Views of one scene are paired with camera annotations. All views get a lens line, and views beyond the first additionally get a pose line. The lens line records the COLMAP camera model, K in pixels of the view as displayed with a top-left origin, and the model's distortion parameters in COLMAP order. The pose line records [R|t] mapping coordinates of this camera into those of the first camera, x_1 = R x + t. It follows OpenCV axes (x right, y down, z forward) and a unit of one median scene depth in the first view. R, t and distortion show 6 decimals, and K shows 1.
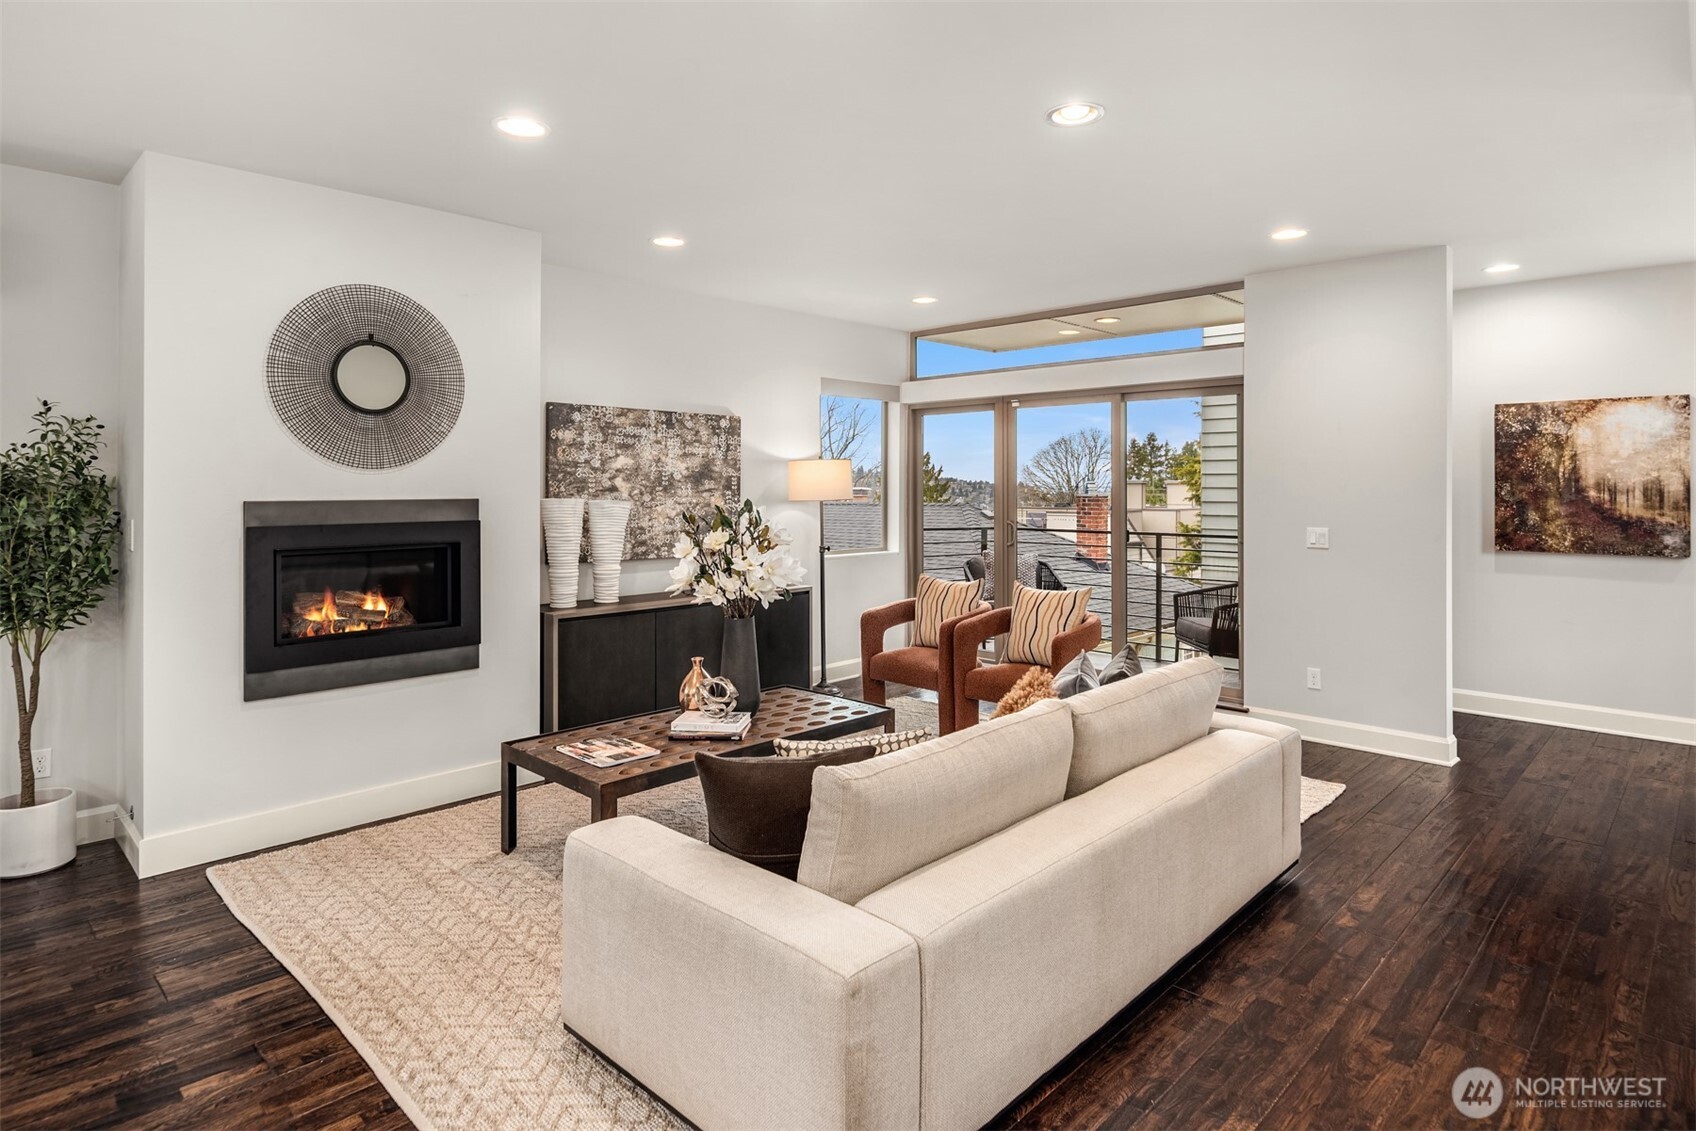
lens RADIAL K [[924.1, 0, 859.9], [0, 924.1, 471.9], [0, 0, 1]] dist [0.009452, -0.005797]
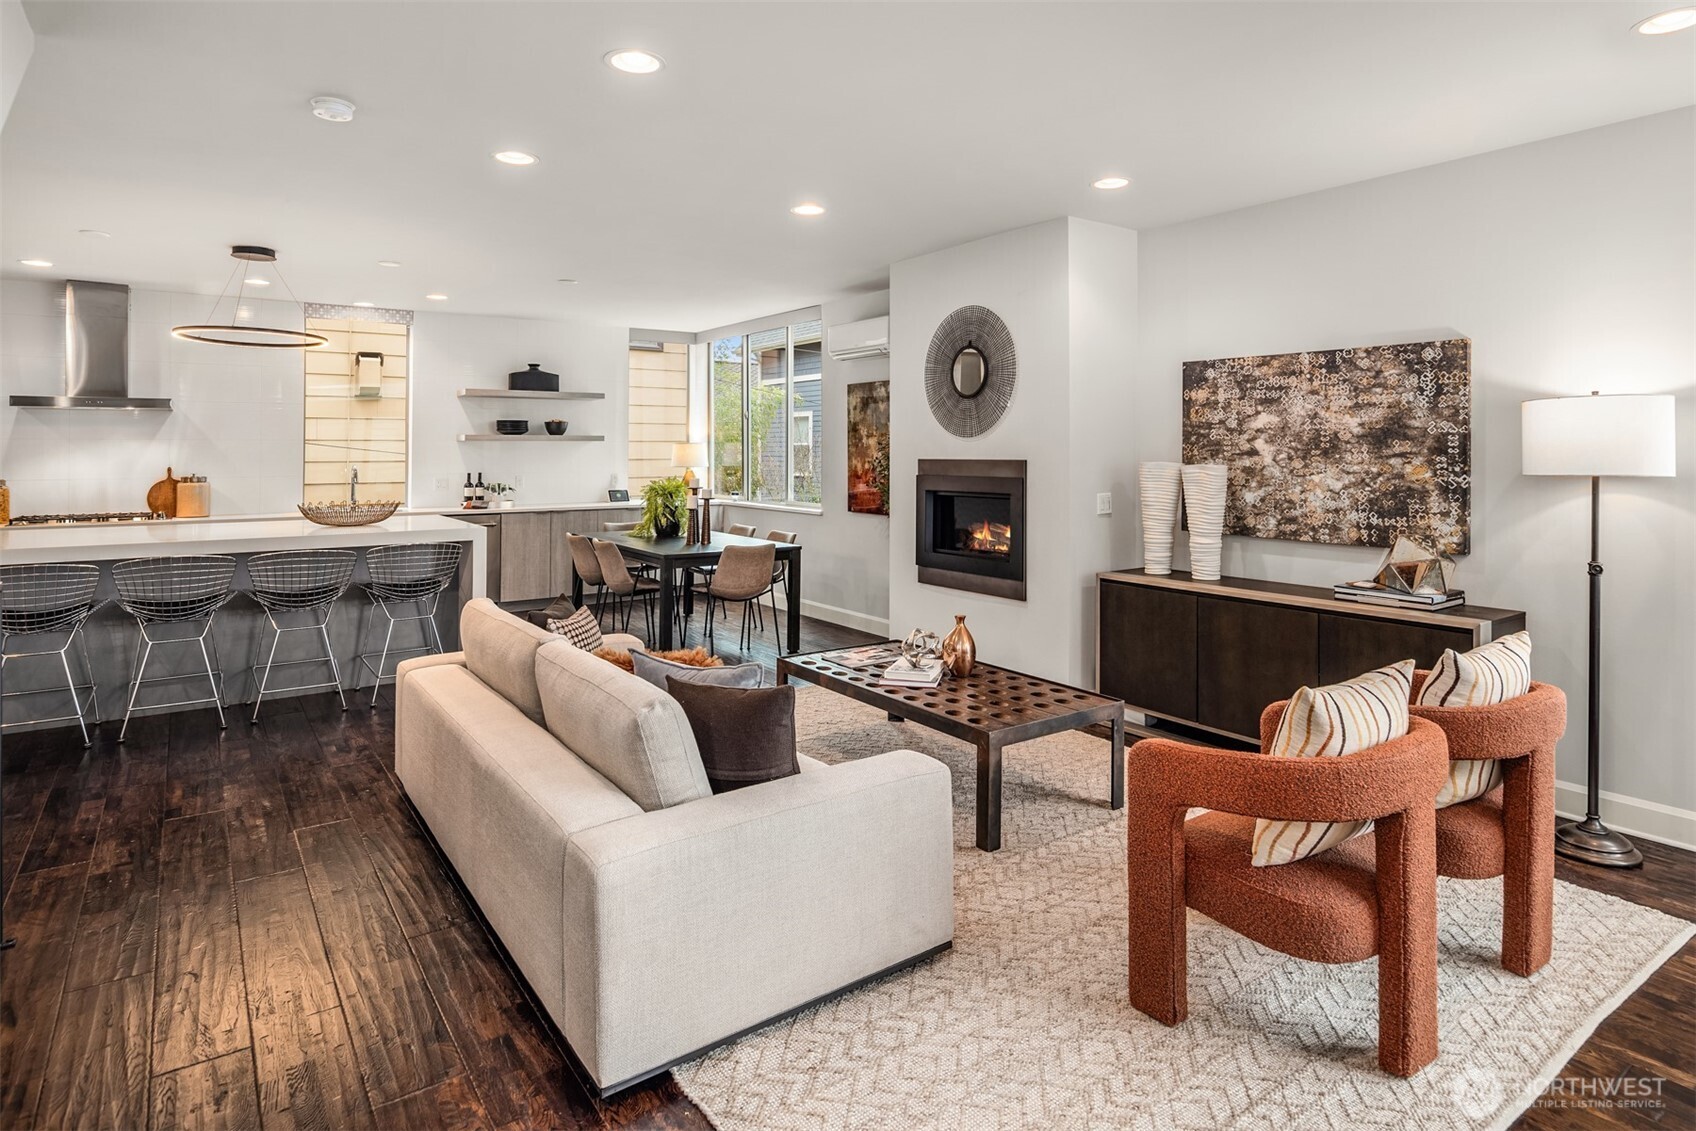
lens RADIAL K [[924.1, 0, 863.8], [0, 924.1, 440.2], [0, 0, 1]] dist [0.009452, -0.005797]
pose [[-0.172550, -0.007167, -0.984975, 0.658639], [0.018619, 0.999771, -0.010537, 0.009676], [0.984825, -0.020157, -0.172377, 0.816867]]
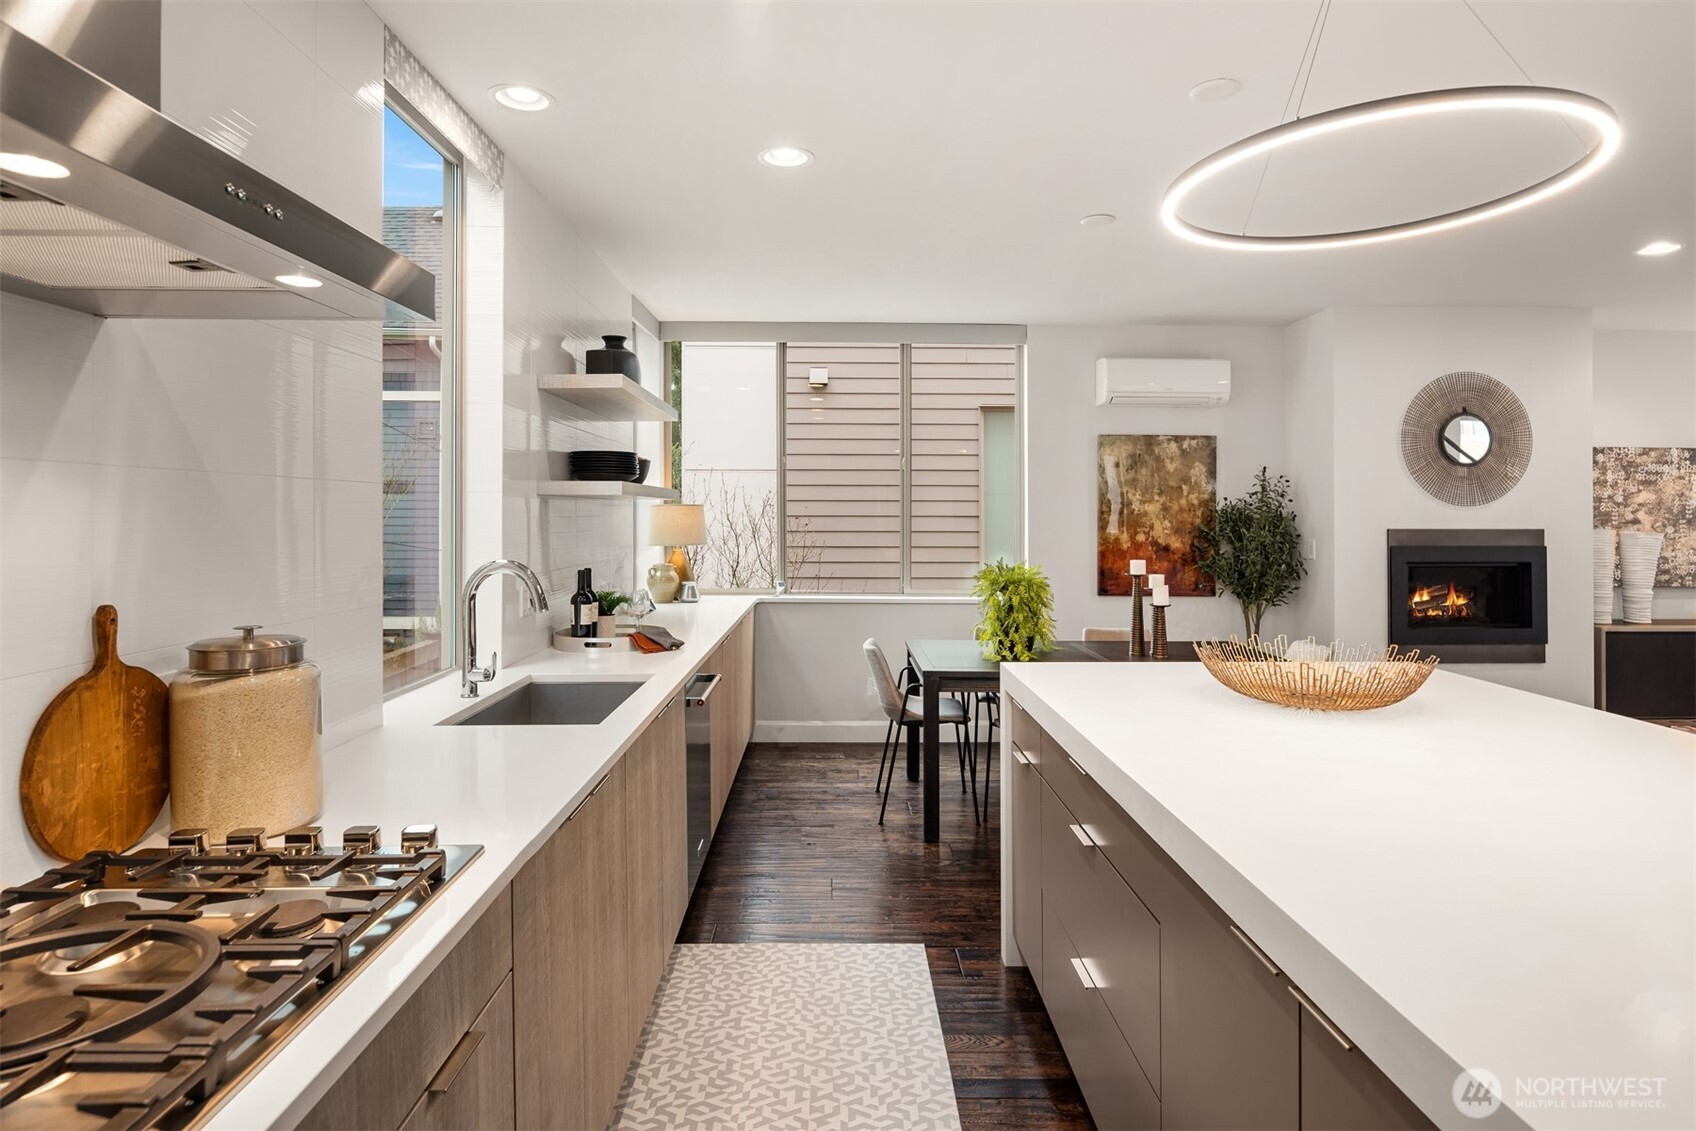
lens RADIAL K [[924.1, 0, 895.5], [0, 924.1, 507.4], [0, 0, 1]] dist [0.009452, -0.005797]
pose [[0.724255, -0.002618, -0.689527, -0.147159], [0.008142, 0.999956, 0.004756, -0.011331], [0.689484, -0.009059, 0.724244, -0.428655]]
